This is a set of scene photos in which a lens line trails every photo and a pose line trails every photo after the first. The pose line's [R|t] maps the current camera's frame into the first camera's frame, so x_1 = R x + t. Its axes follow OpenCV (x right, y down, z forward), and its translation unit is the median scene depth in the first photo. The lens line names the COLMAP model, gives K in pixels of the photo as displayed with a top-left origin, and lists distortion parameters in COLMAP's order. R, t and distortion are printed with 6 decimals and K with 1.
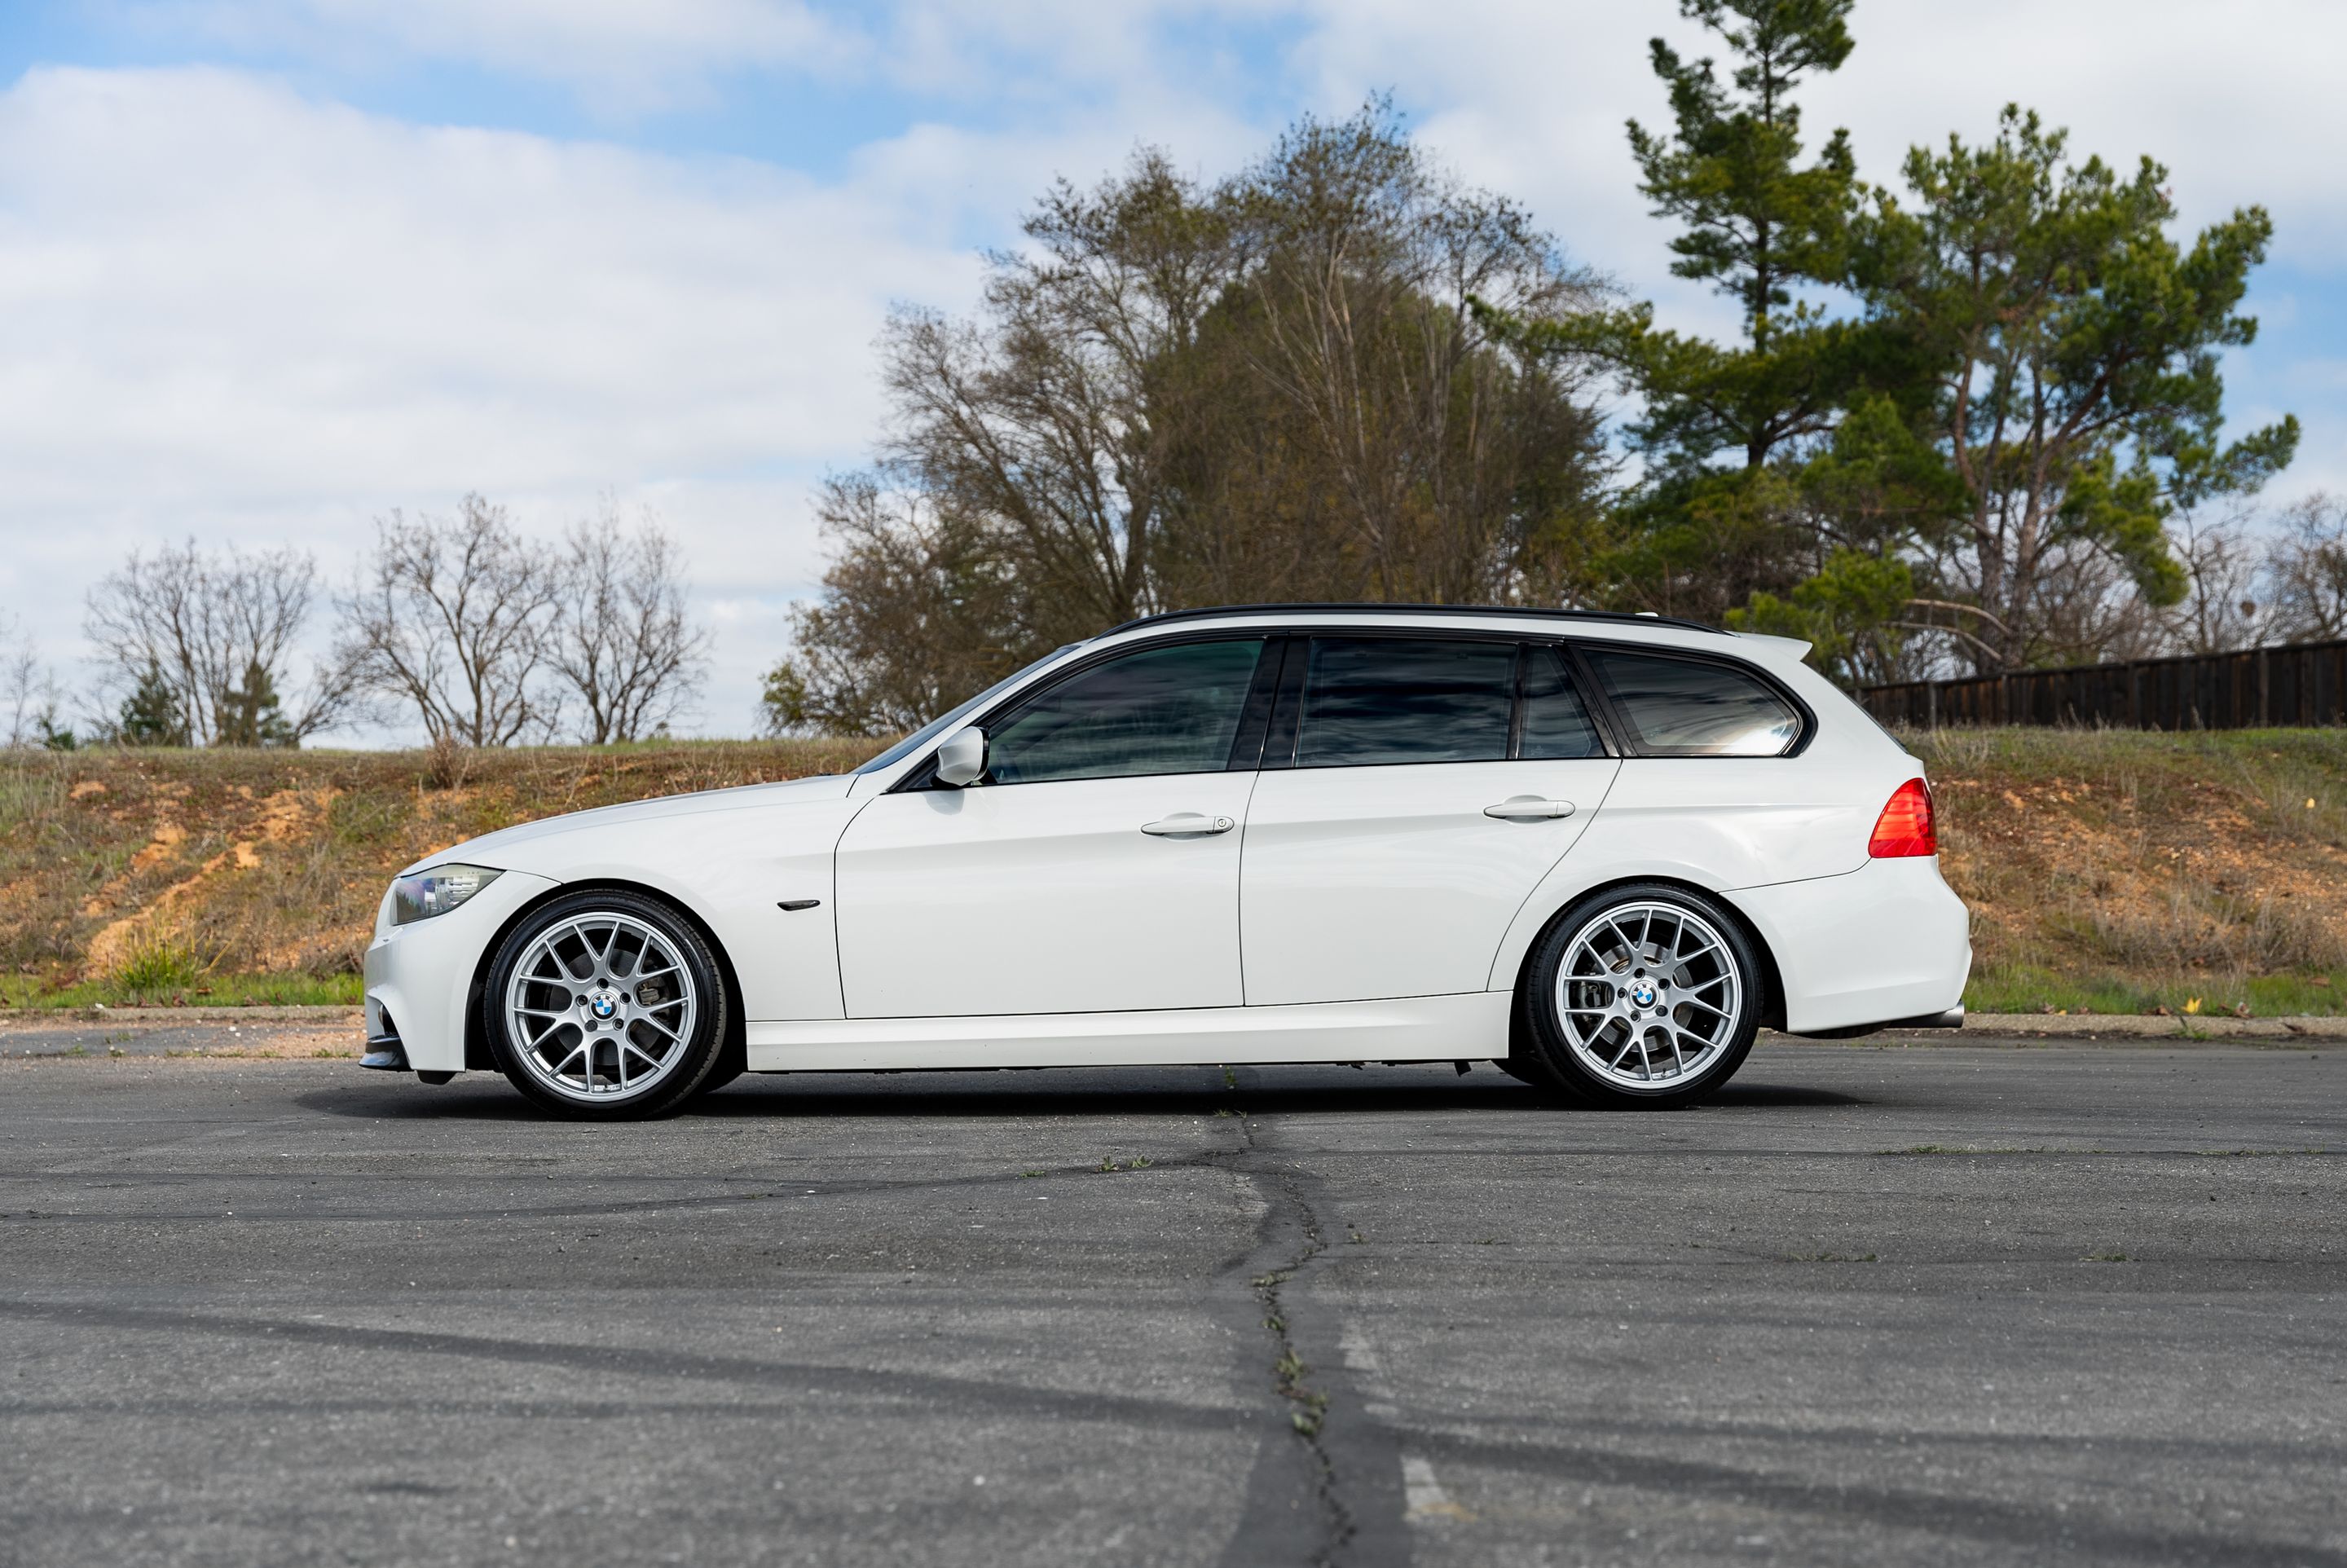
lens RADIAL K [[3972.1, 0, 1173.5], [0, 3972.1, 784.0], [0, 0, 1]] dist [0.024518, 0.023747]
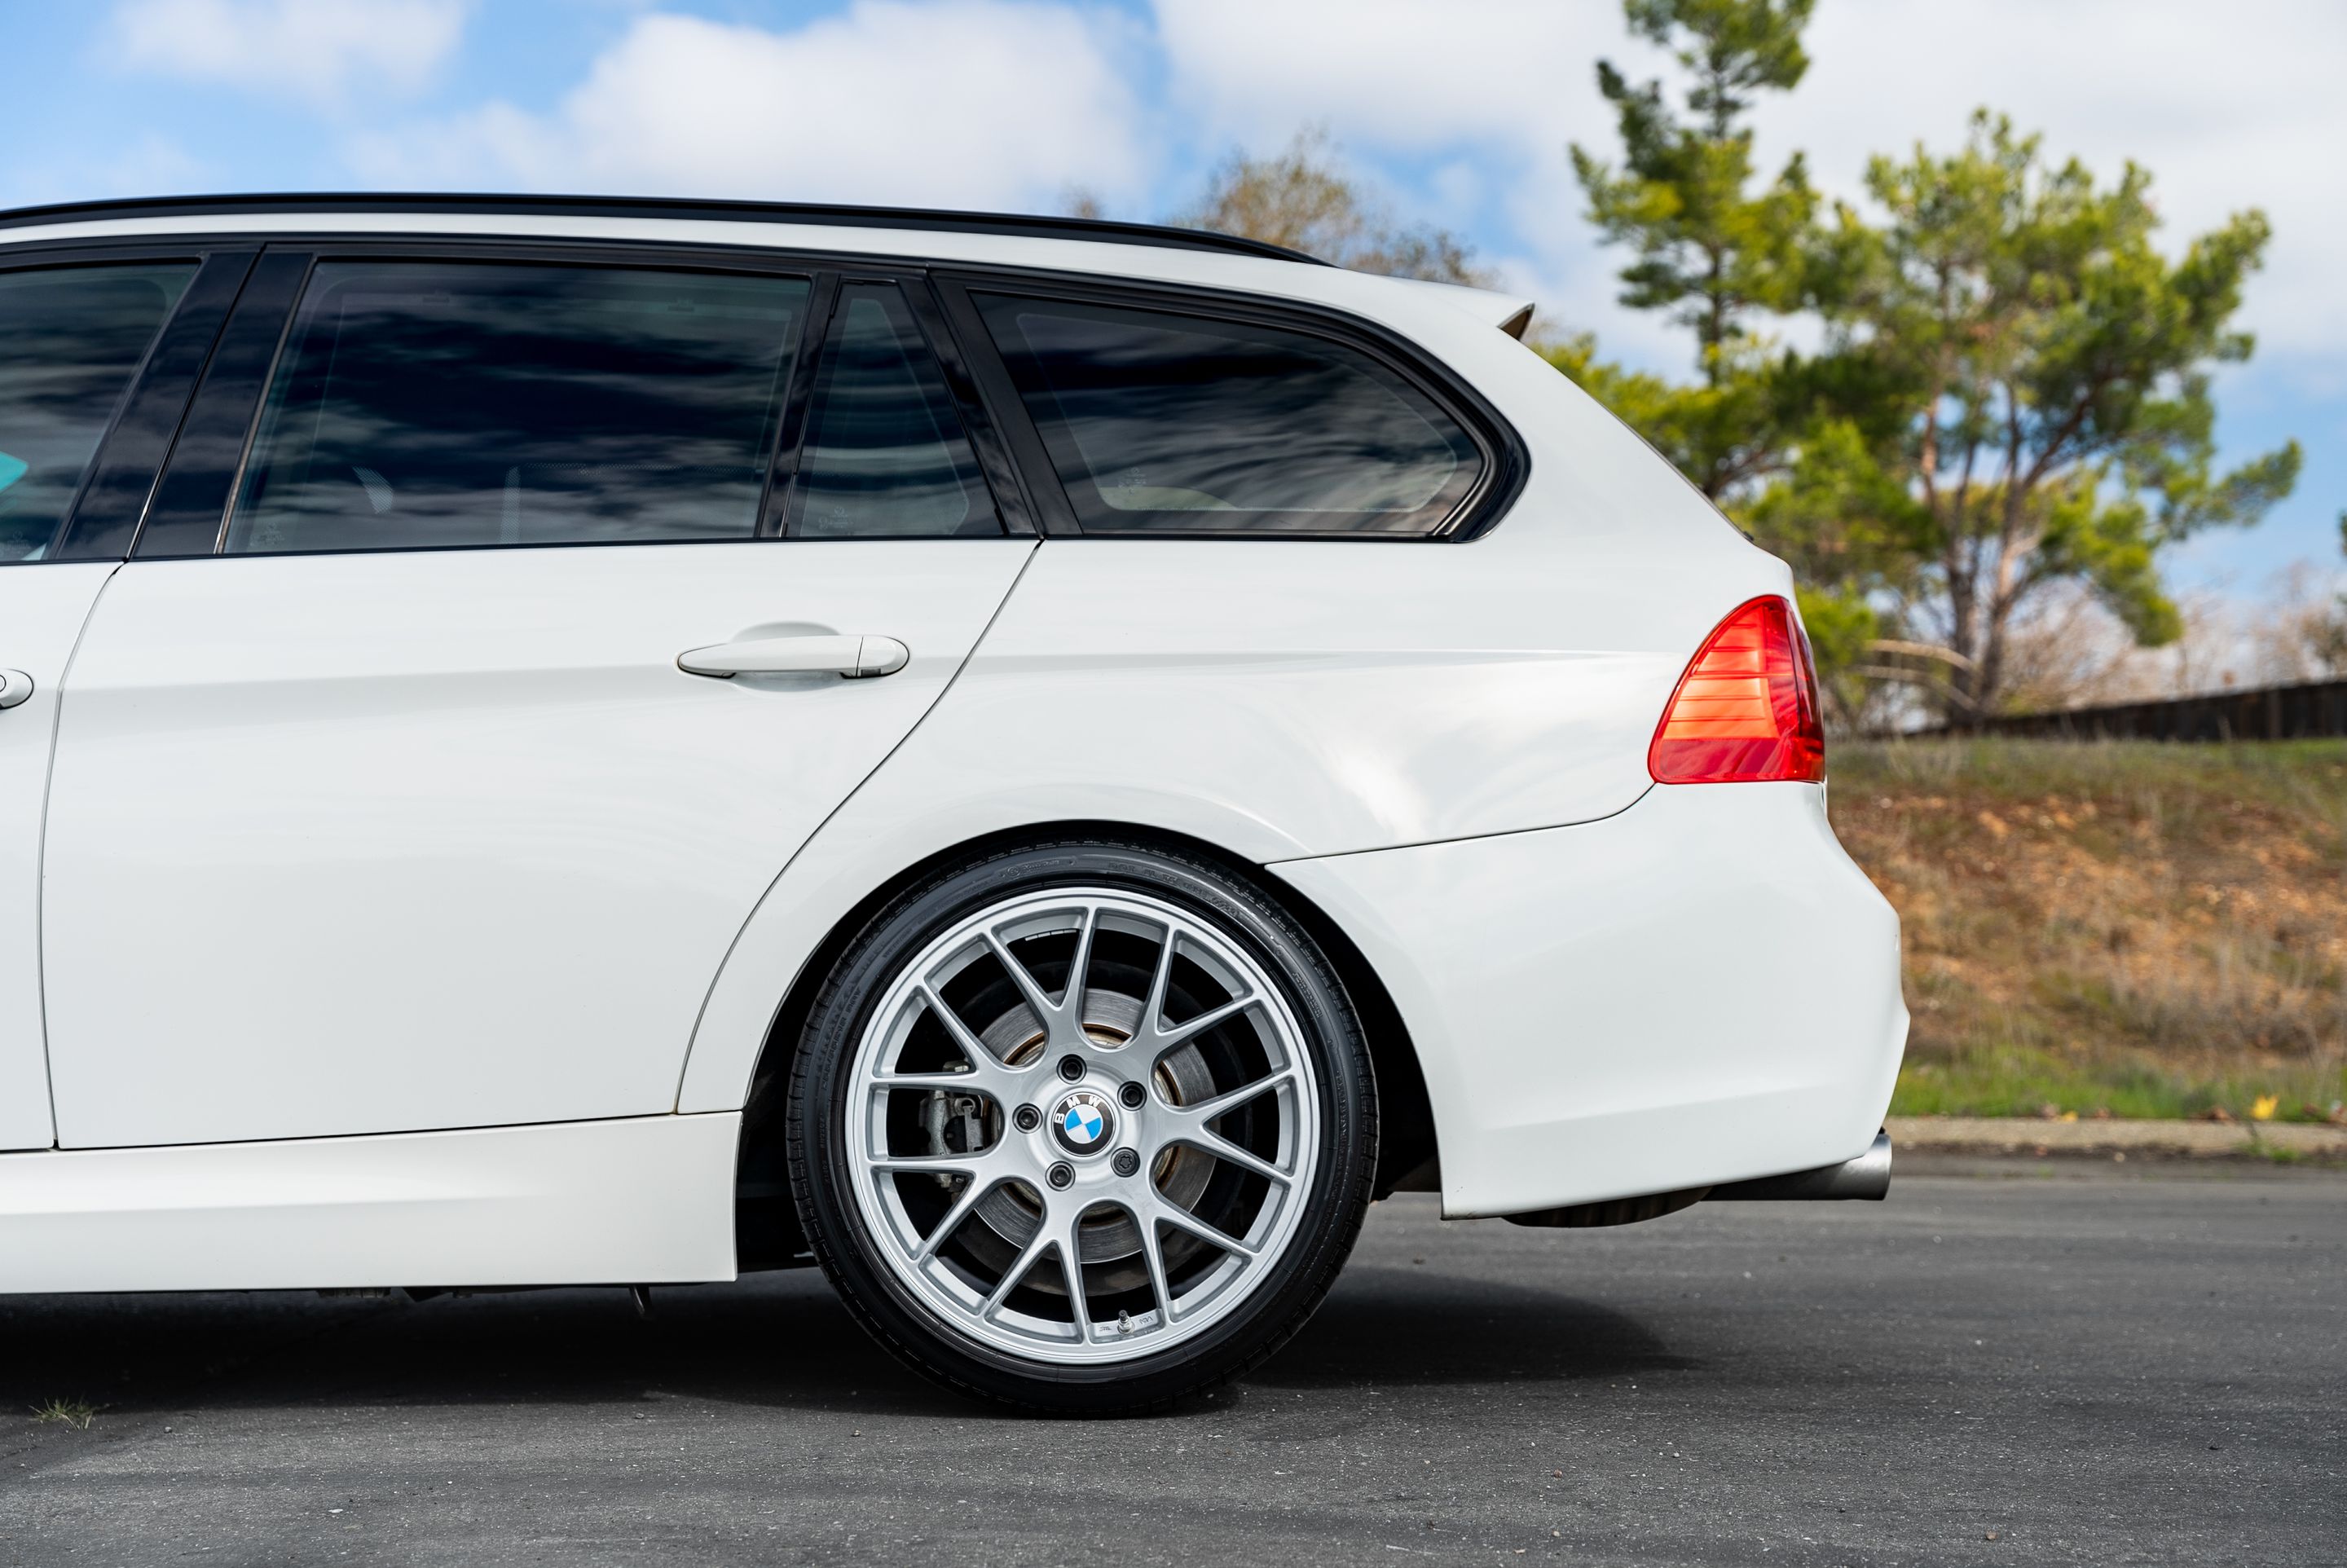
lens RADIAL K [[3472.3, 0, 1174.9], [0, 3472.3, 760.3], [0, 0, 1]] dist [0.002181, 0.161639]
pose [[0.999778, 0.000199, -0.021060, 0.043166], [-0.000953, 0.999358, -0.035823, 0.009371], [0.021040, 0.035835, 0.999136, 0.208207]]
